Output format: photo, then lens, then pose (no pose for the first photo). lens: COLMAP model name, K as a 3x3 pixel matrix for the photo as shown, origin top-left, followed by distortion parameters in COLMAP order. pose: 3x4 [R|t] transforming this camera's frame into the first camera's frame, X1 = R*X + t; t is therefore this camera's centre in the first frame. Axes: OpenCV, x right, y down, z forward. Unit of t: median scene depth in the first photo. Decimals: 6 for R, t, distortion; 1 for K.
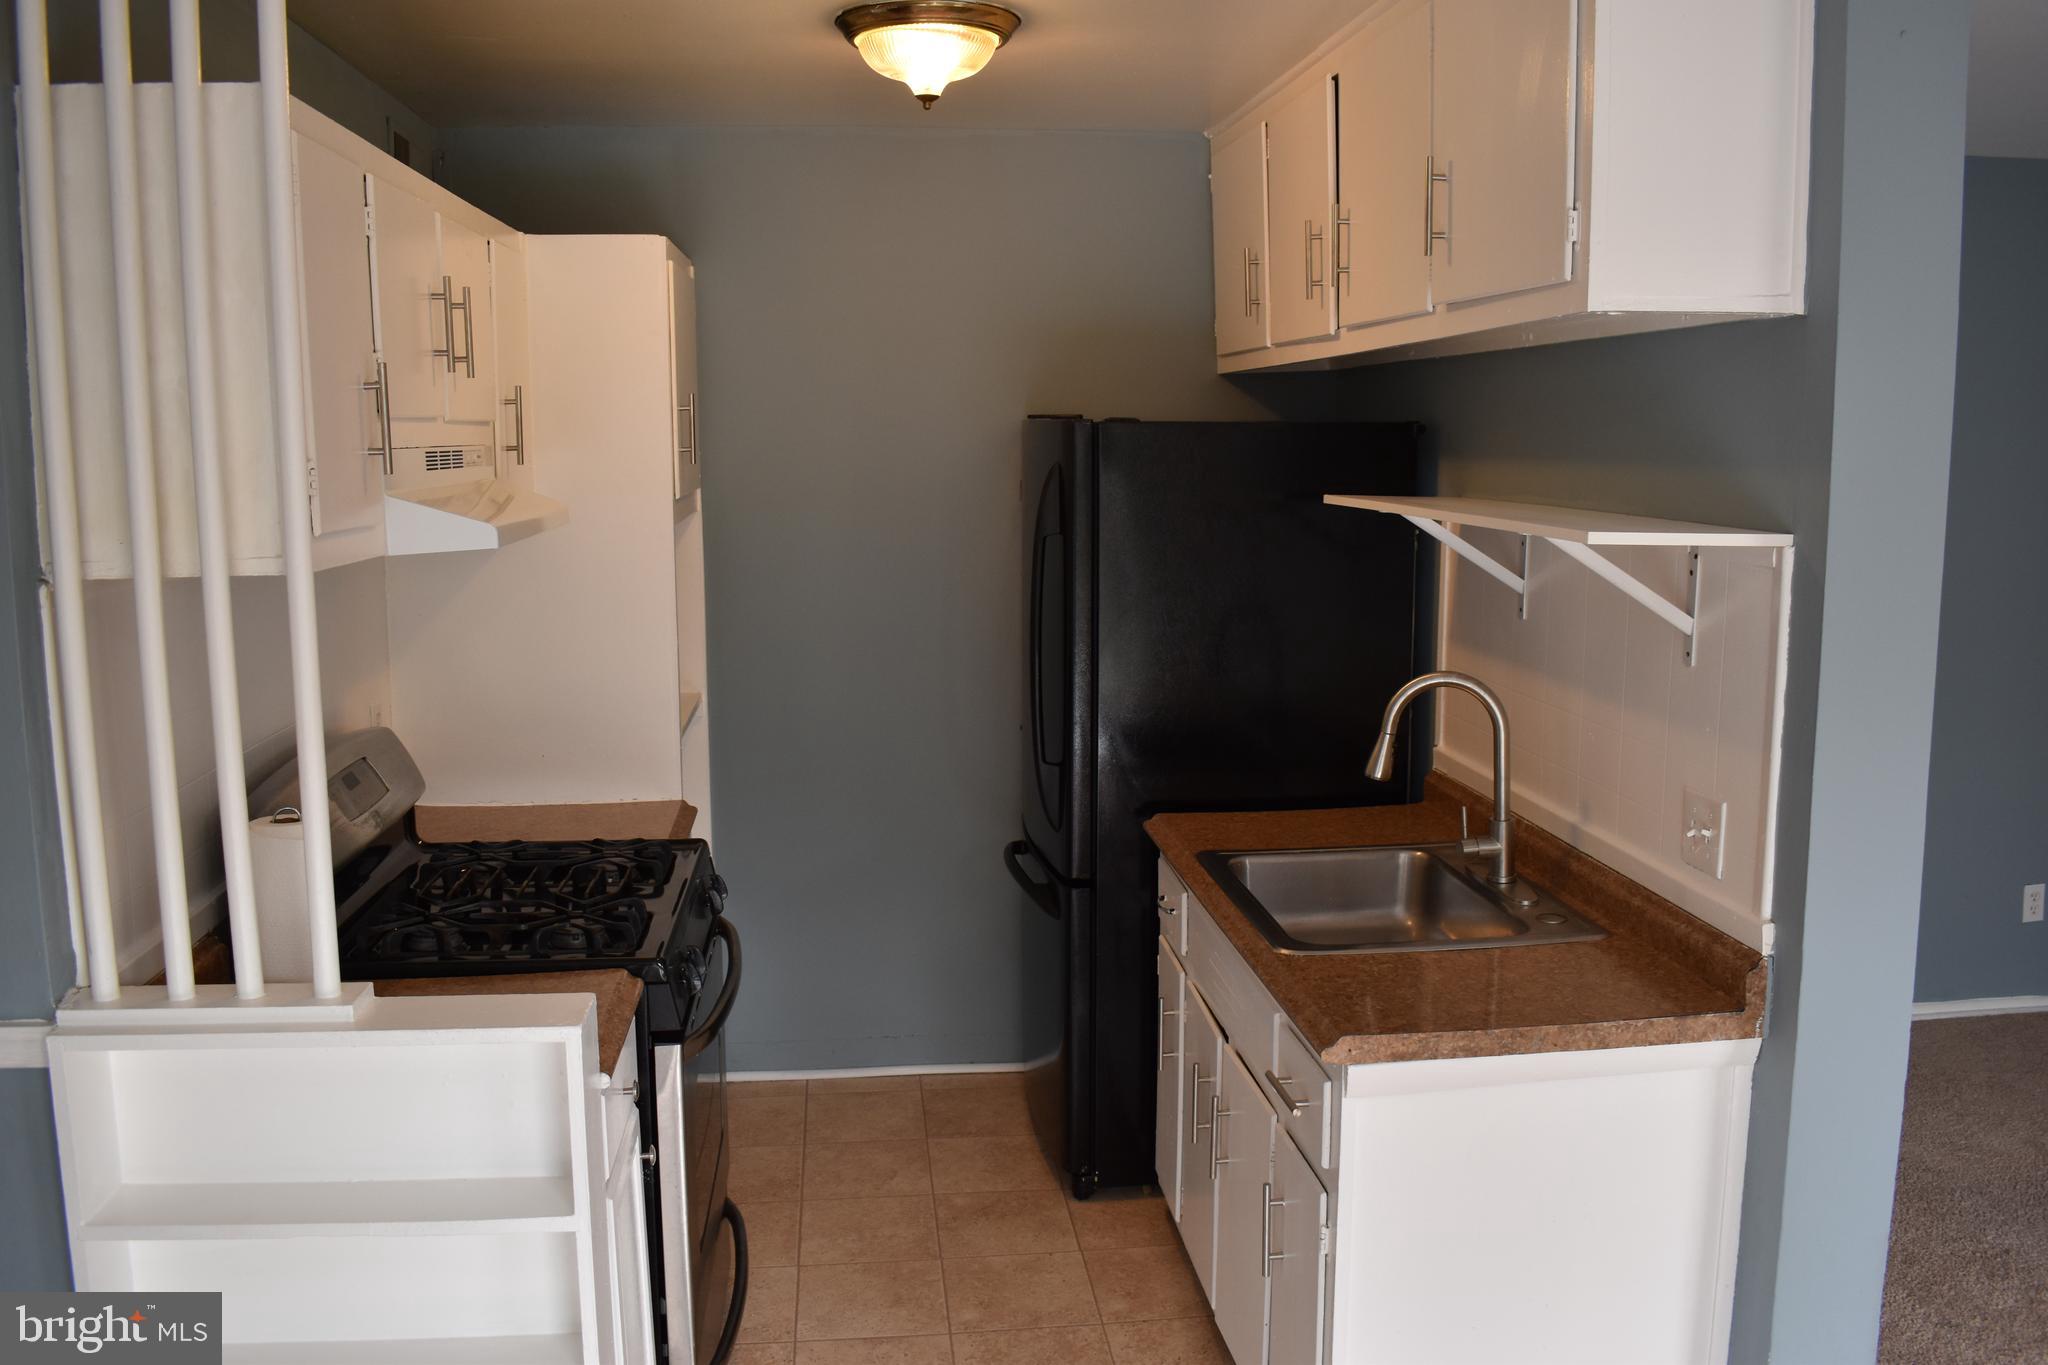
lens RADIAL K [[1676.6, 0, 1029.1], [0, 1676.6, 670.7], [0, 0, 1]] dist [-0.095753, 0.018868]
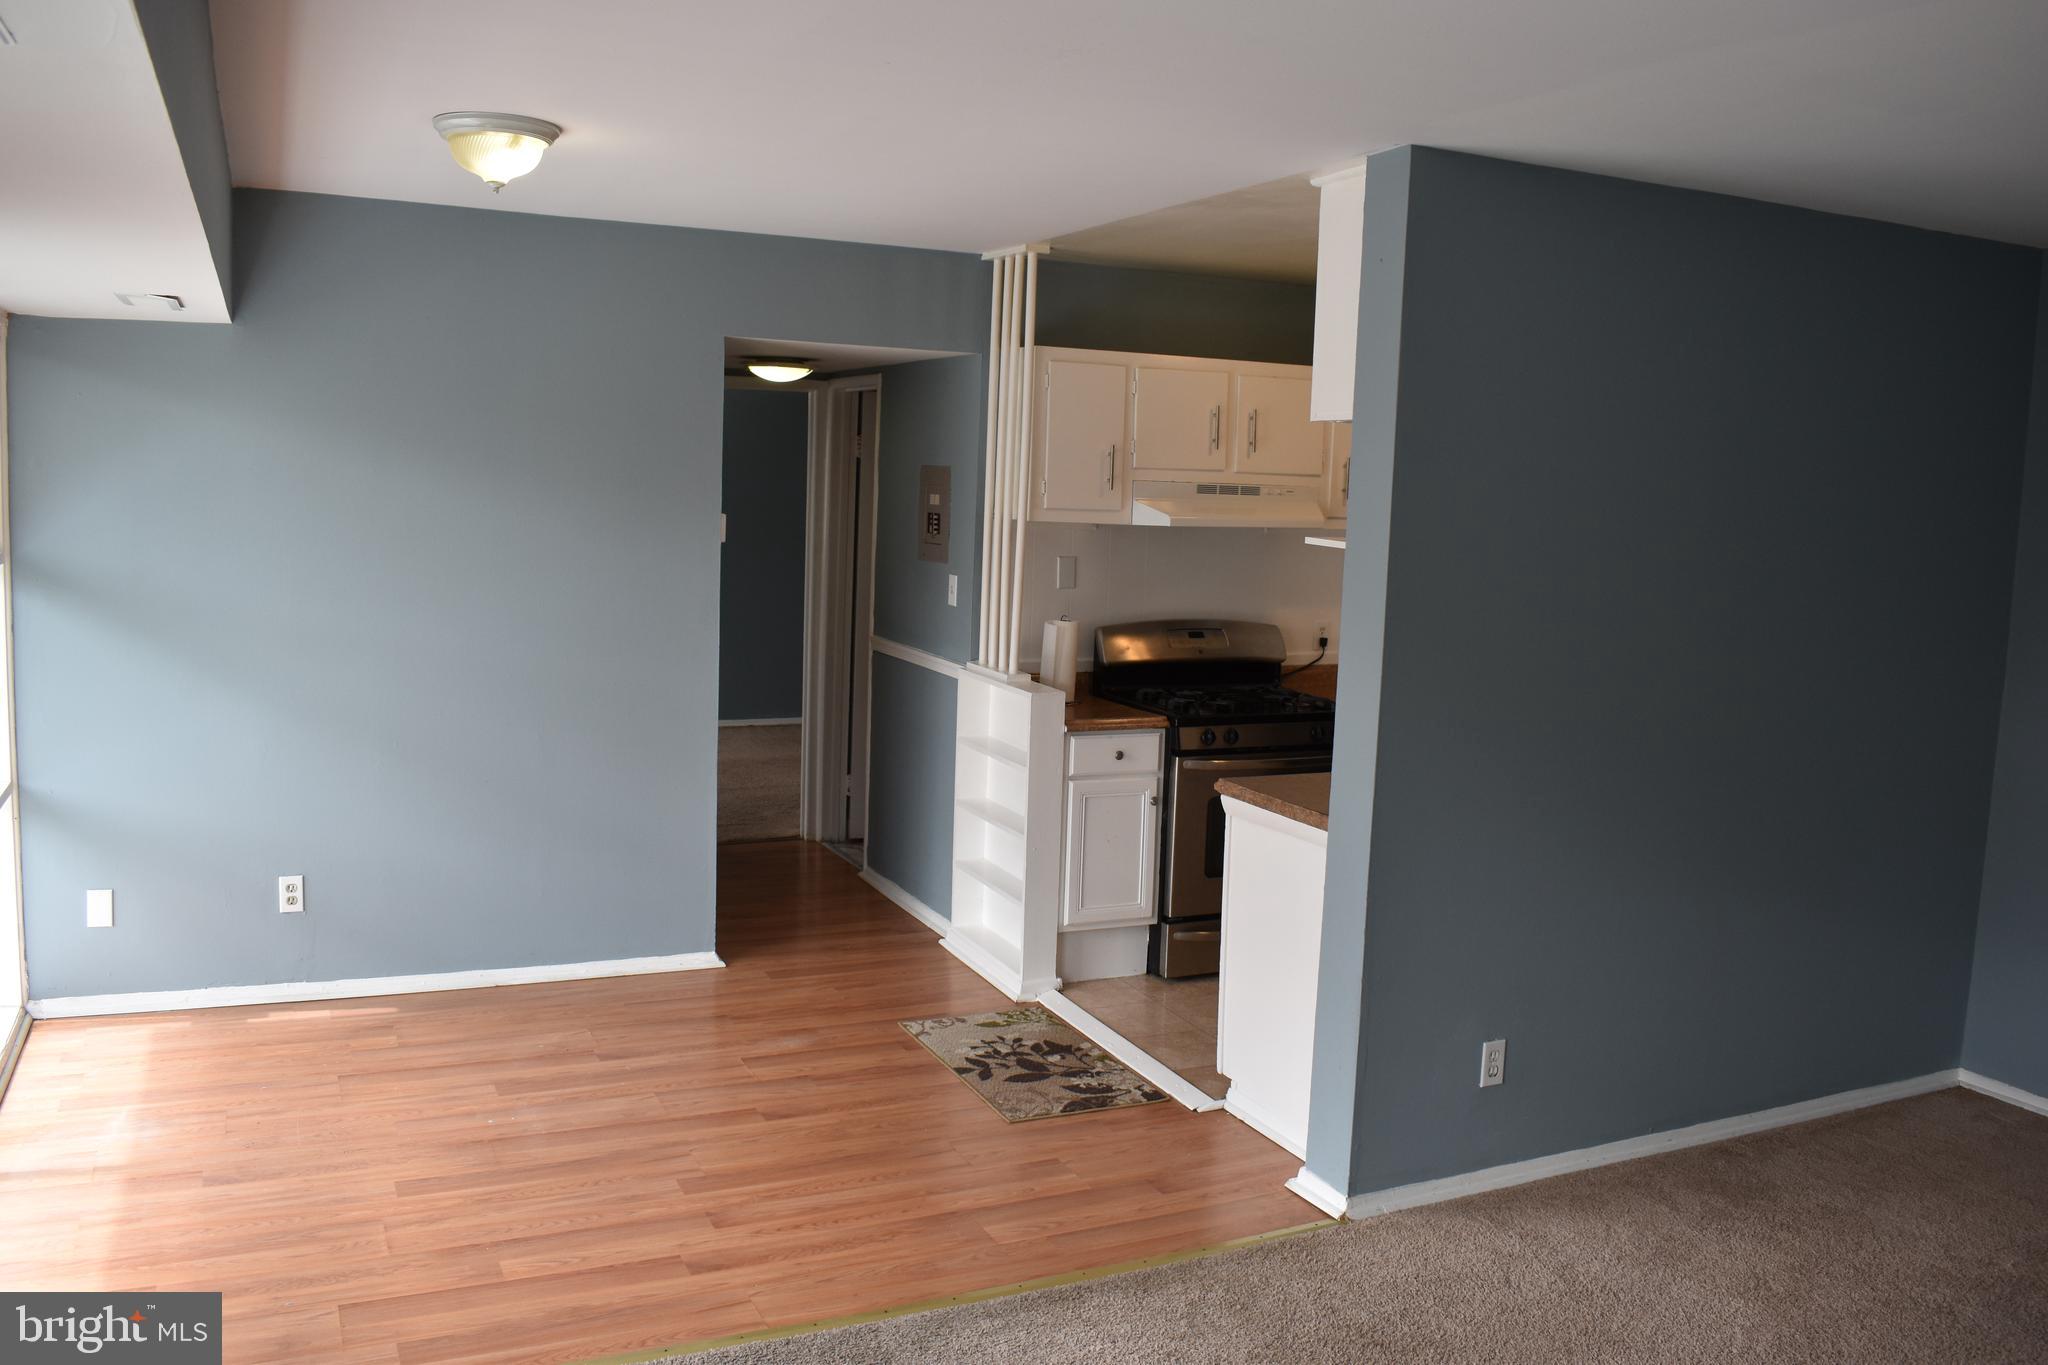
lens RADIAL K [[1676.6, 0, 1029.1], [0, 1676.6, 670.7], [0, 0, 1]] dist [-0.095753, 0.018868]
pose [[0.321008, 0.130663, -0.938020, 1.558436], [-0.168765, 0.982477, 0.079102, -0.024048], [0.931919, 0.132912, 0.337434, 0.053756]]
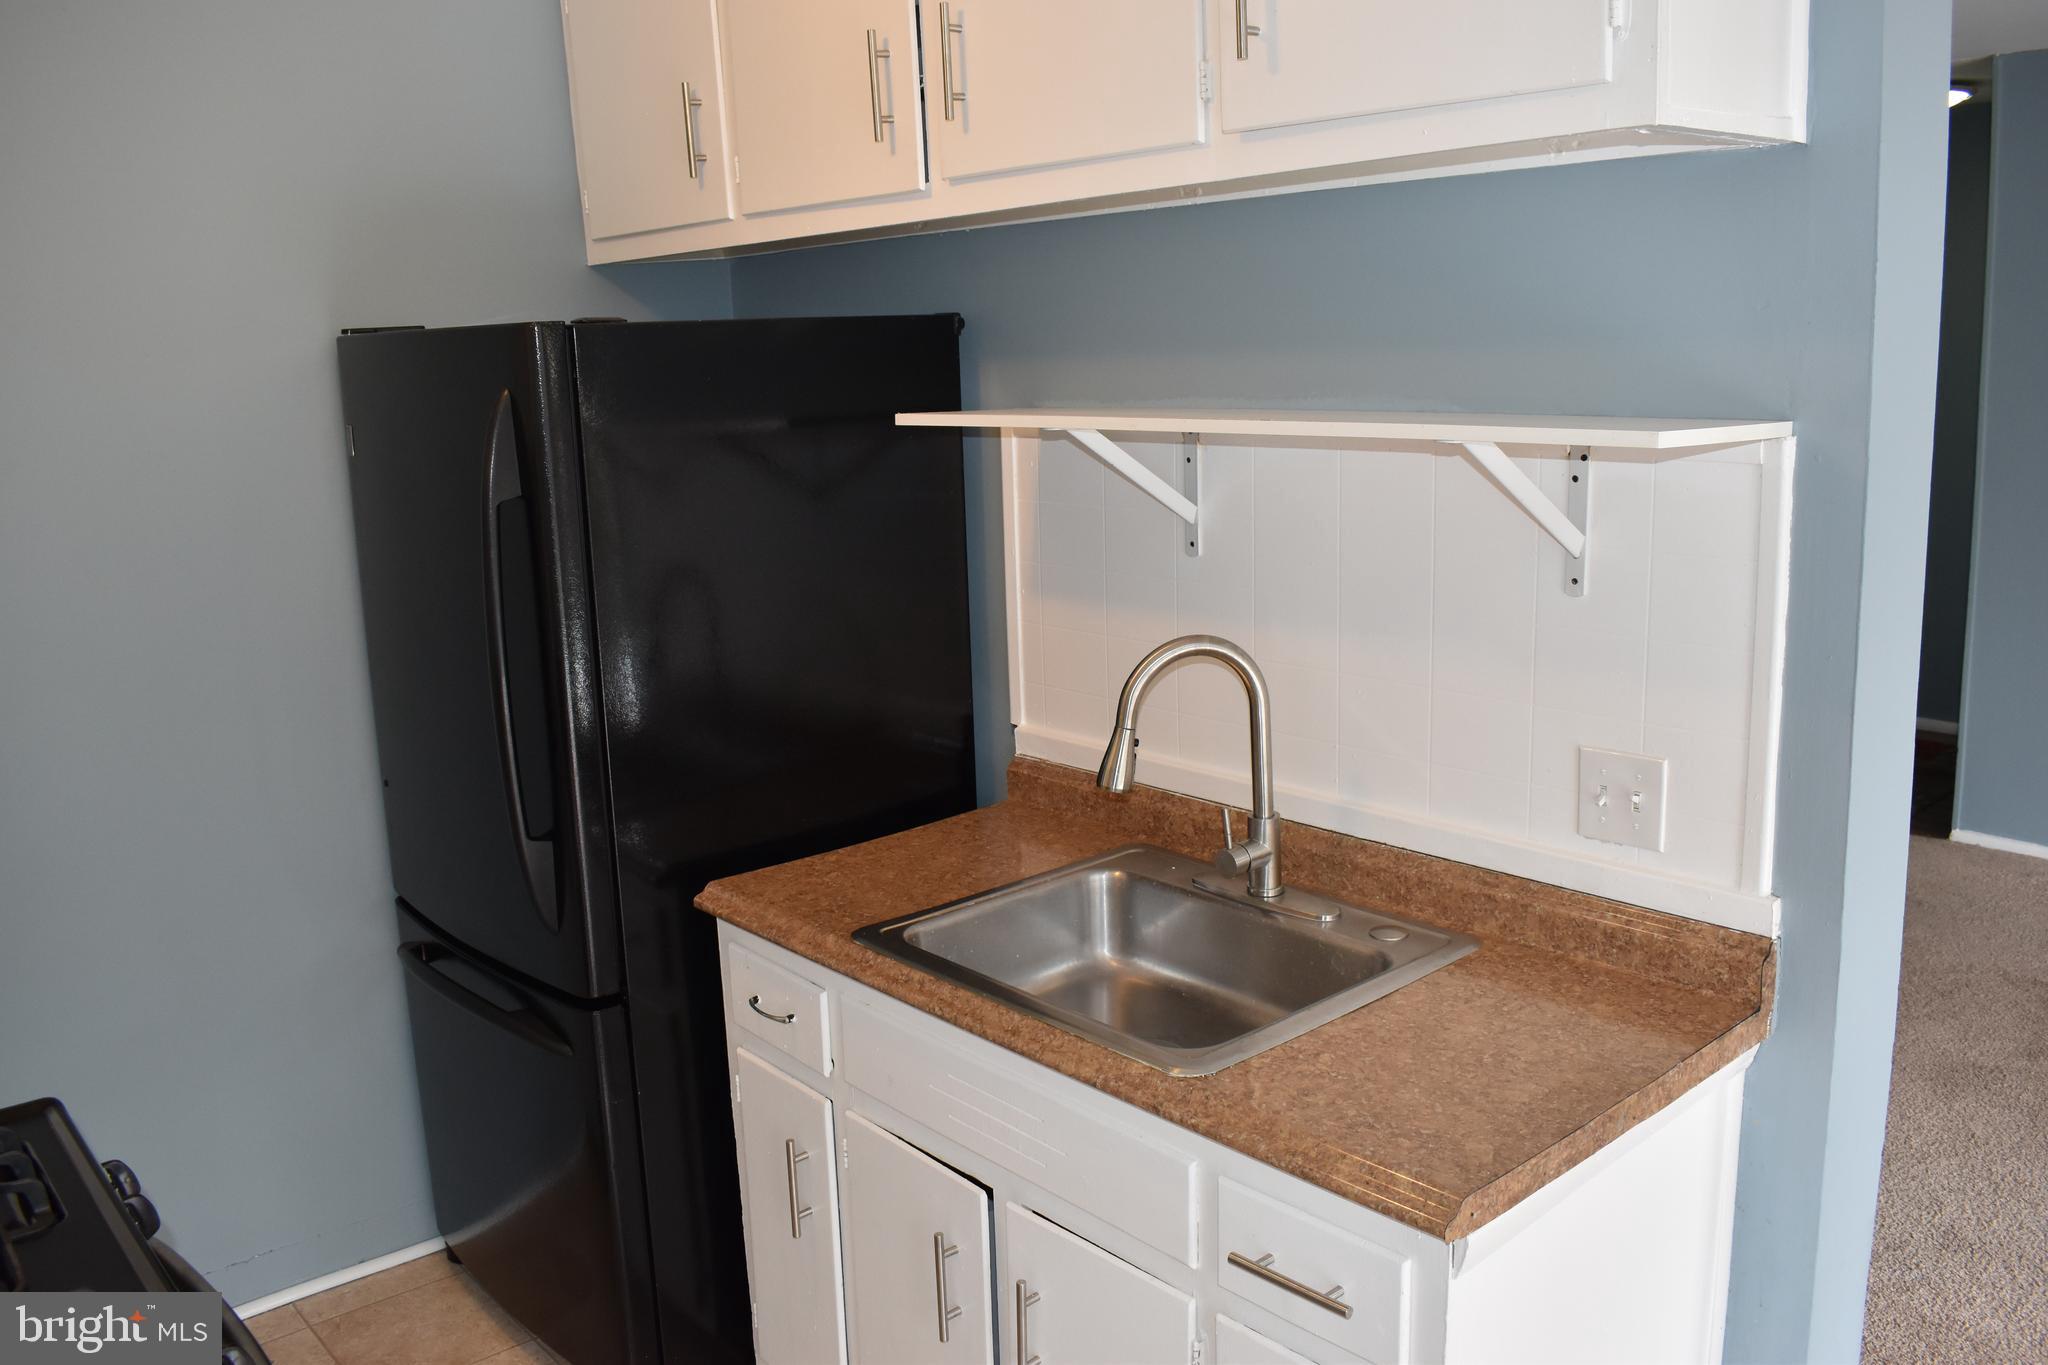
lens RADIAL K [[1676.6, 0, 1029.1], [0, 1676.6, 670.7], [0, 0, 1]] dist [-0.095753, 0.018868]
pose [[0.819929, -0.133788, 0.556612, -0.233725], [0.111208, 0.991010, 0.074384, -0.048567], [-0.561559, 0.000910, 0.827436, 0.419382]]
